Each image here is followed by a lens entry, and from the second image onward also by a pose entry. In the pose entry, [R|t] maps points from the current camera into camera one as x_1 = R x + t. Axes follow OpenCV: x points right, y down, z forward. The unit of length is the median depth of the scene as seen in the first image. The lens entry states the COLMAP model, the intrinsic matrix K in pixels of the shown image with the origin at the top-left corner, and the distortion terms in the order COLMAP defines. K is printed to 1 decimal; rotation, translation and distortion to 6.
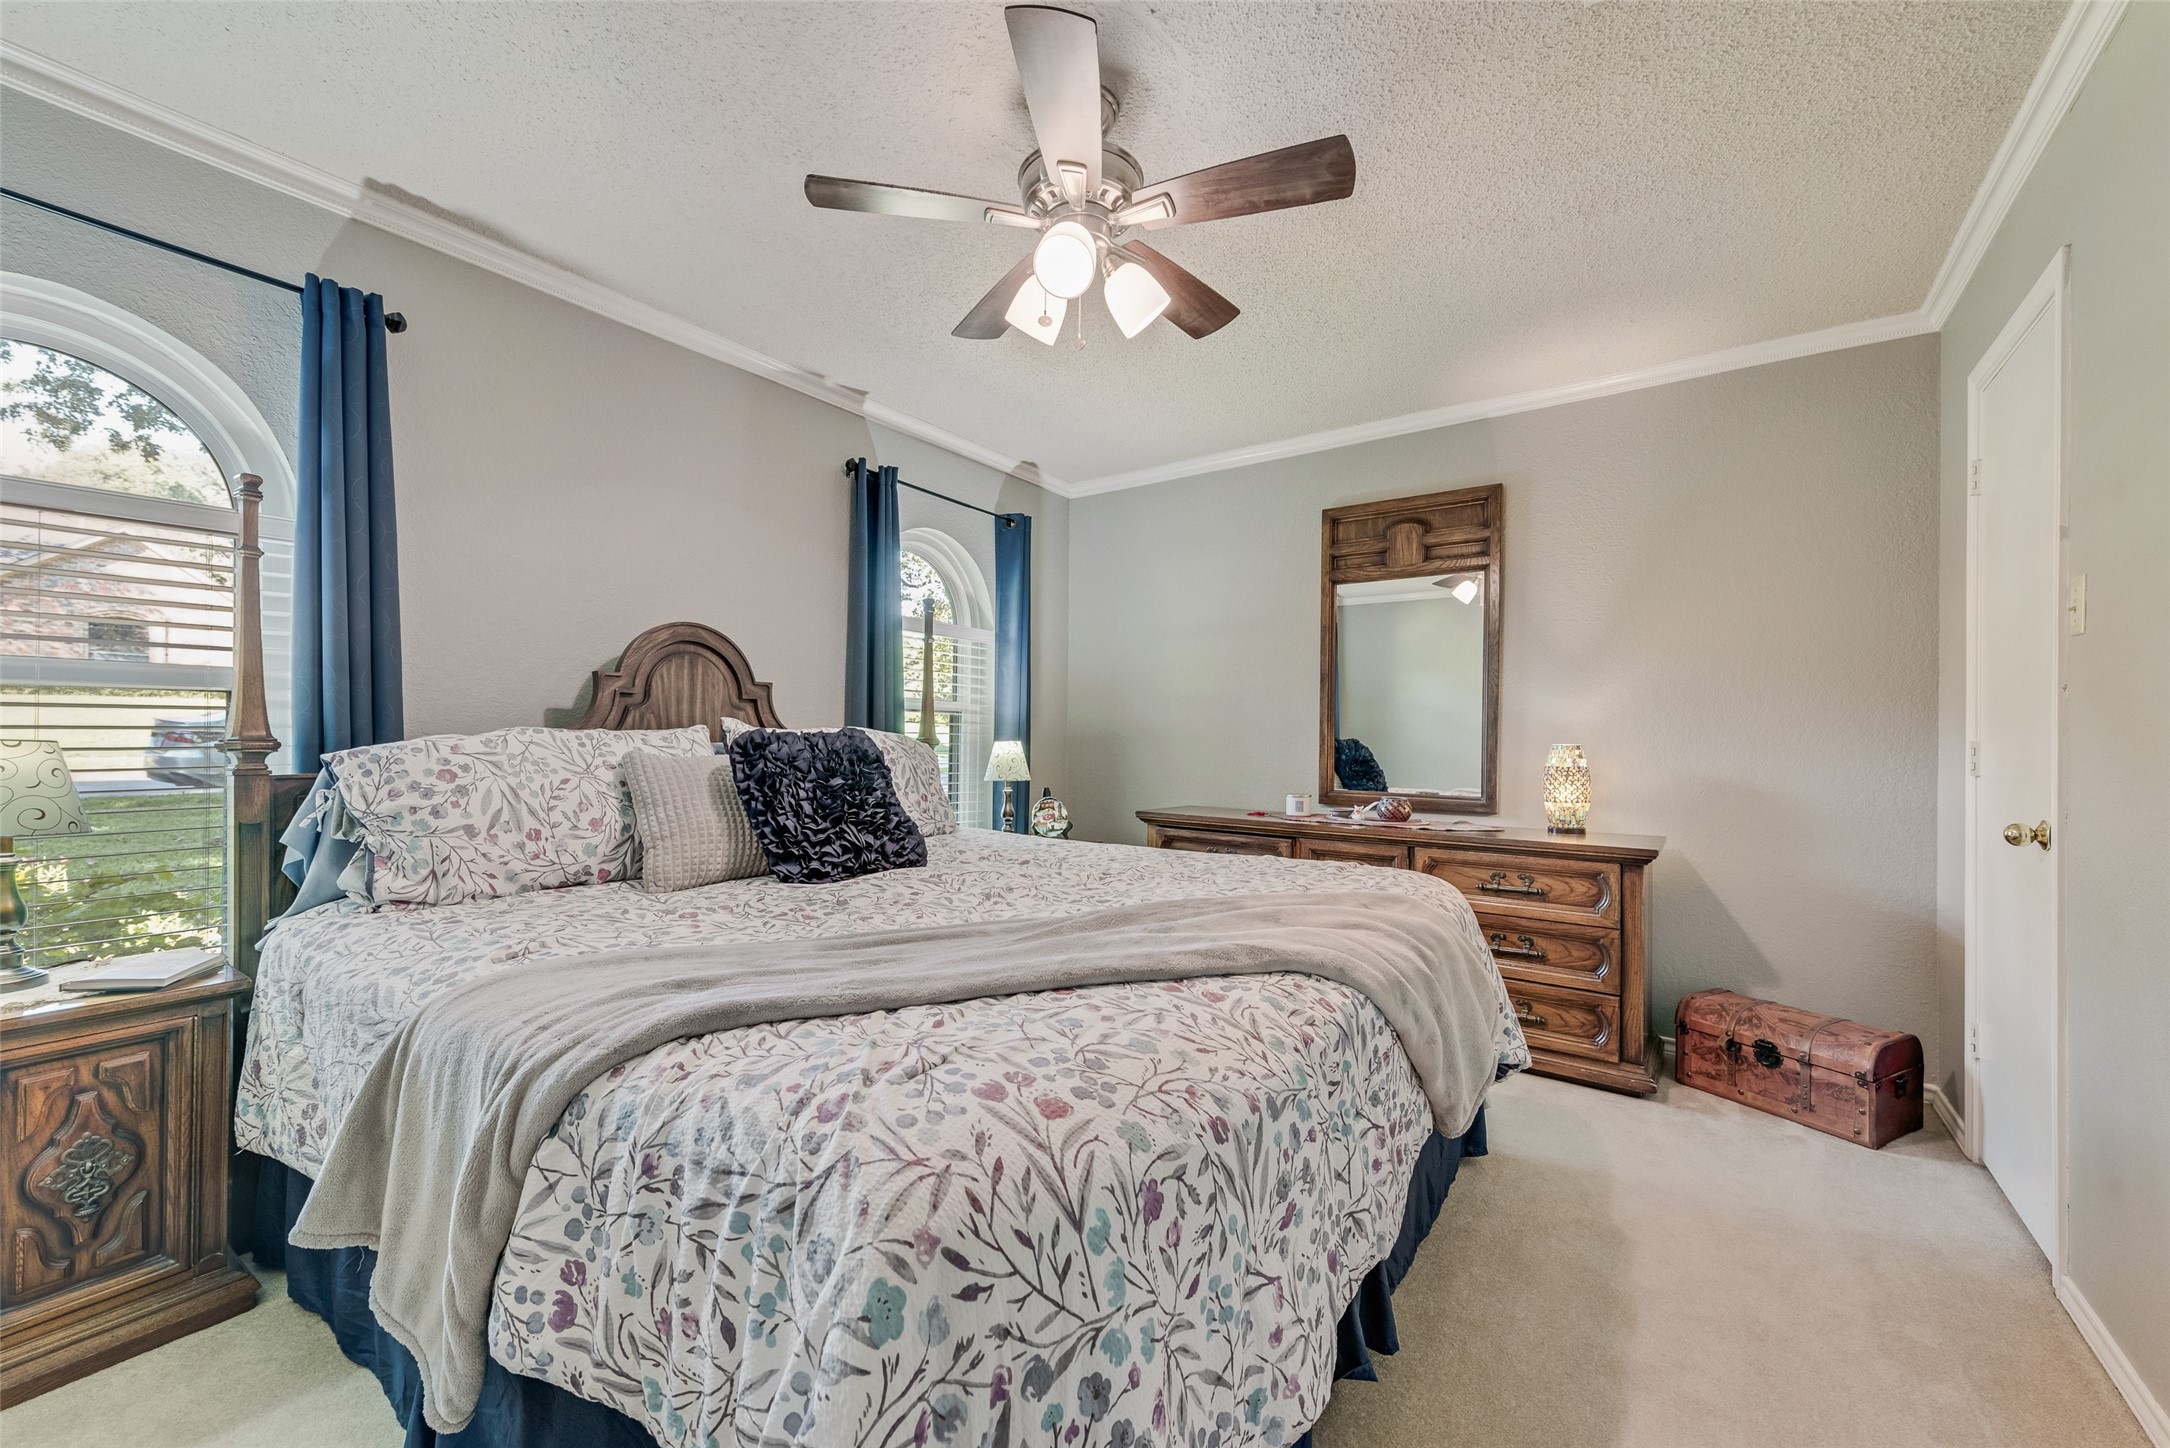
lens RADIAL K [[861.0, 0, 1088.2], [0, 861.0, 728.0], [0, 0, 1]] dist [0.013957, -0.003417]
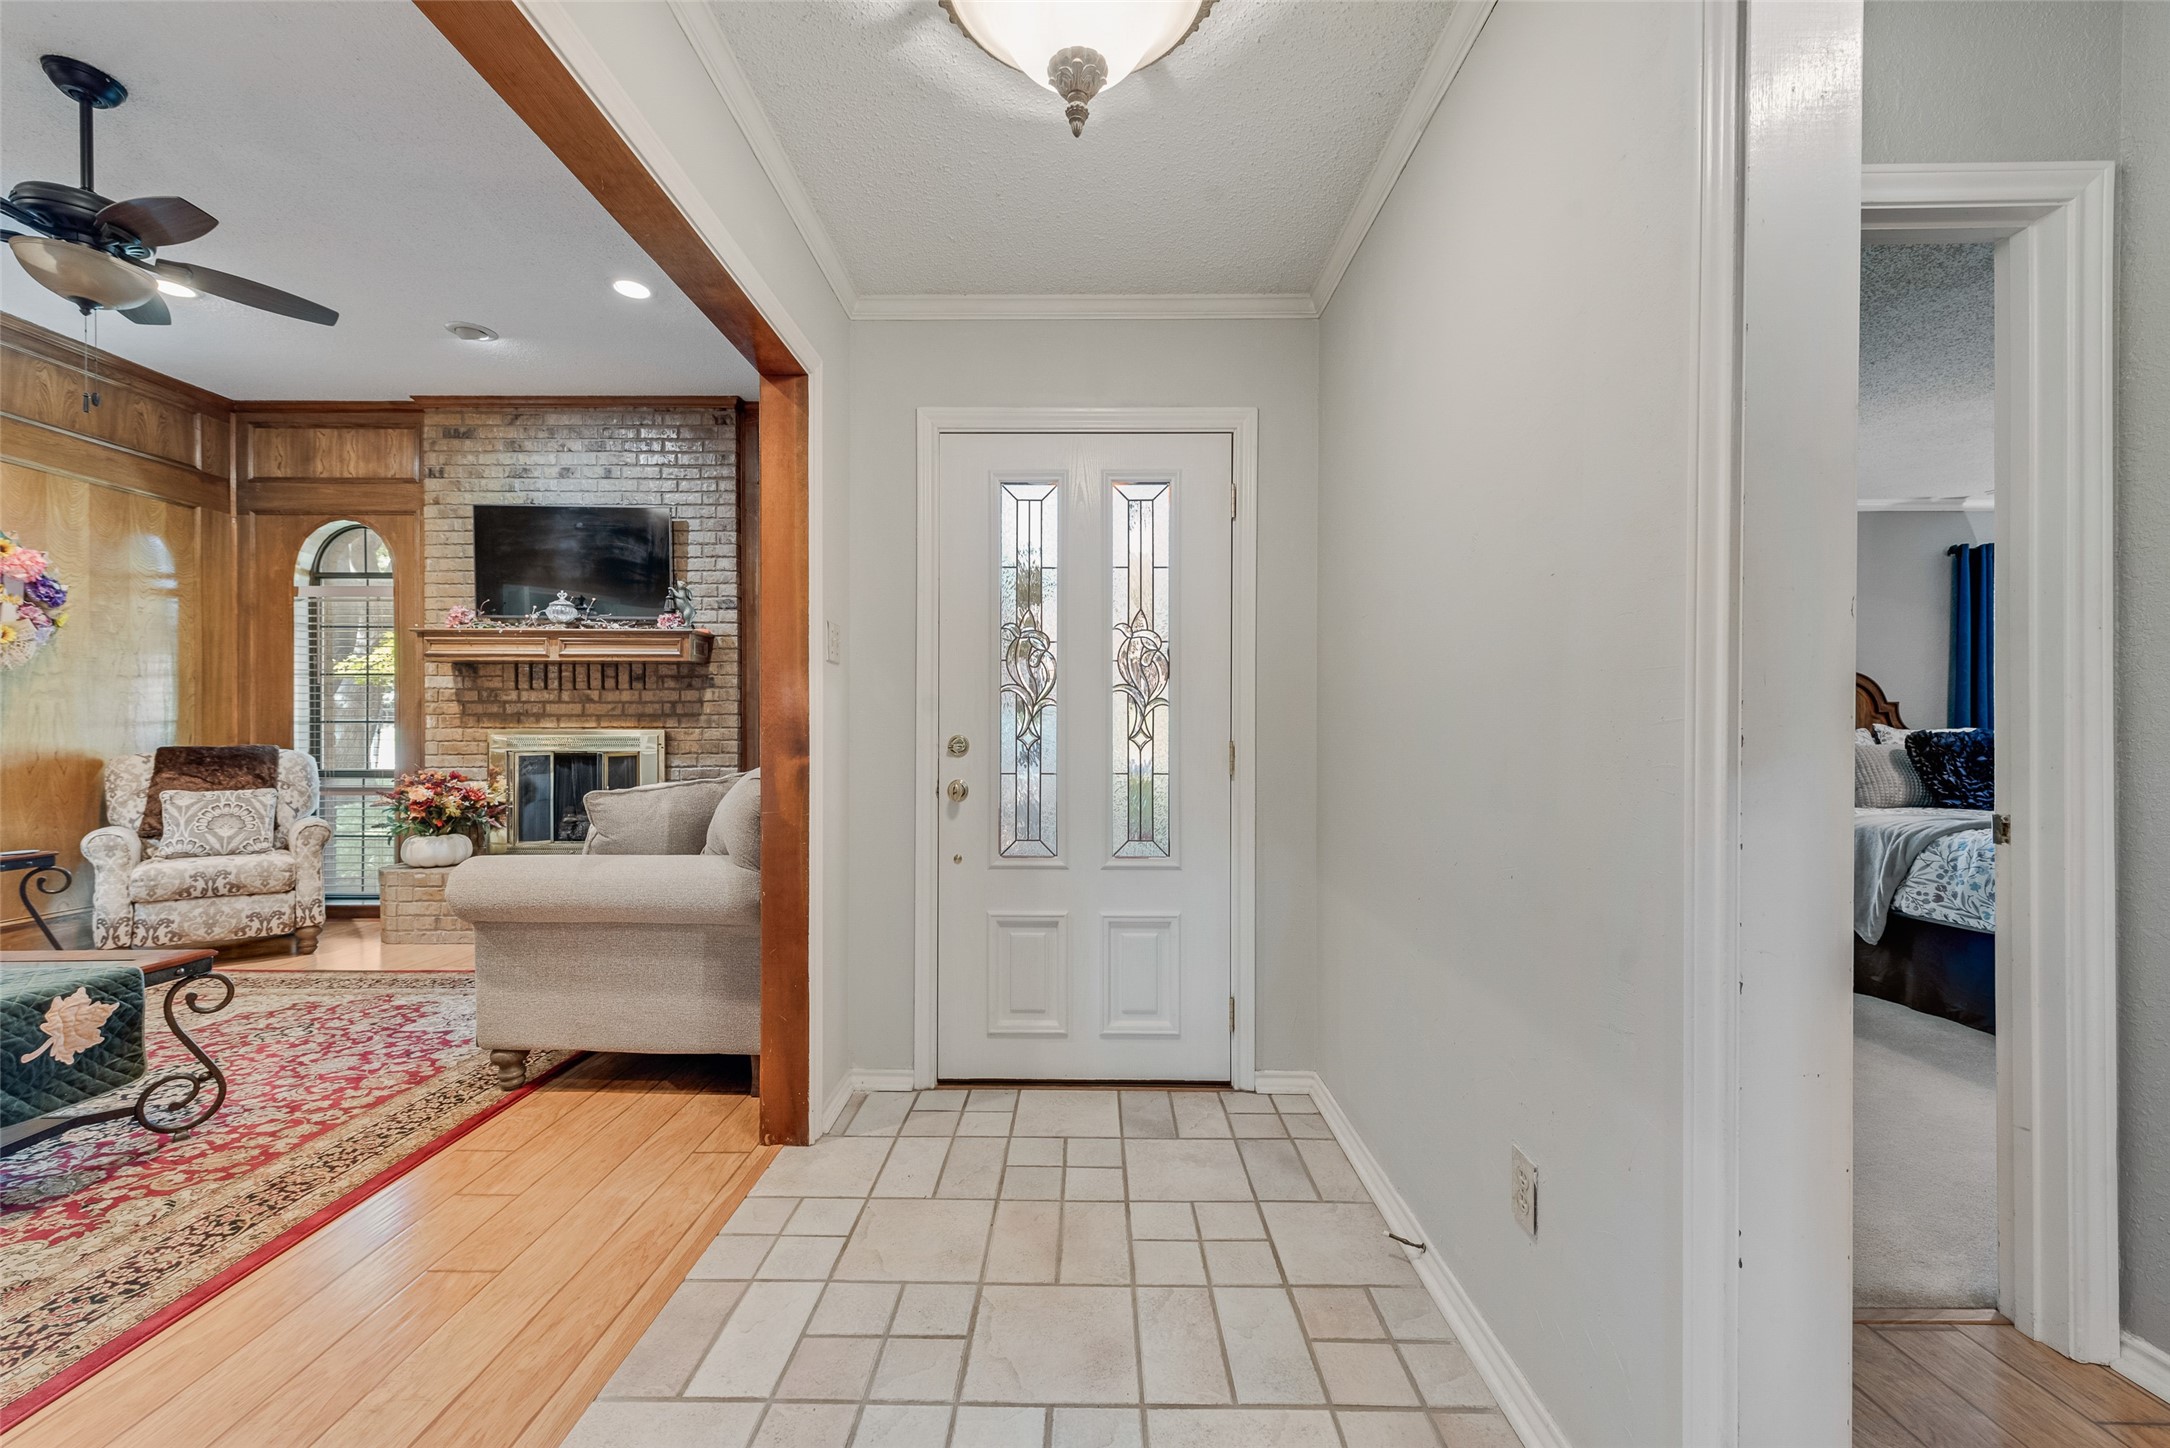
lens RADIAL K [[861.0, 0, 1088.9], [0, 861.0, 730.2], [0, 0, 1]] dist [0.013957, -0.003417]
pose [[0.584764, -0.000974, -0.811203, 0.103930], [0.002646, 0.999996, 0.000707, -0.005248], [0.811199, -0.002561, 0.584765, -1.686055]]
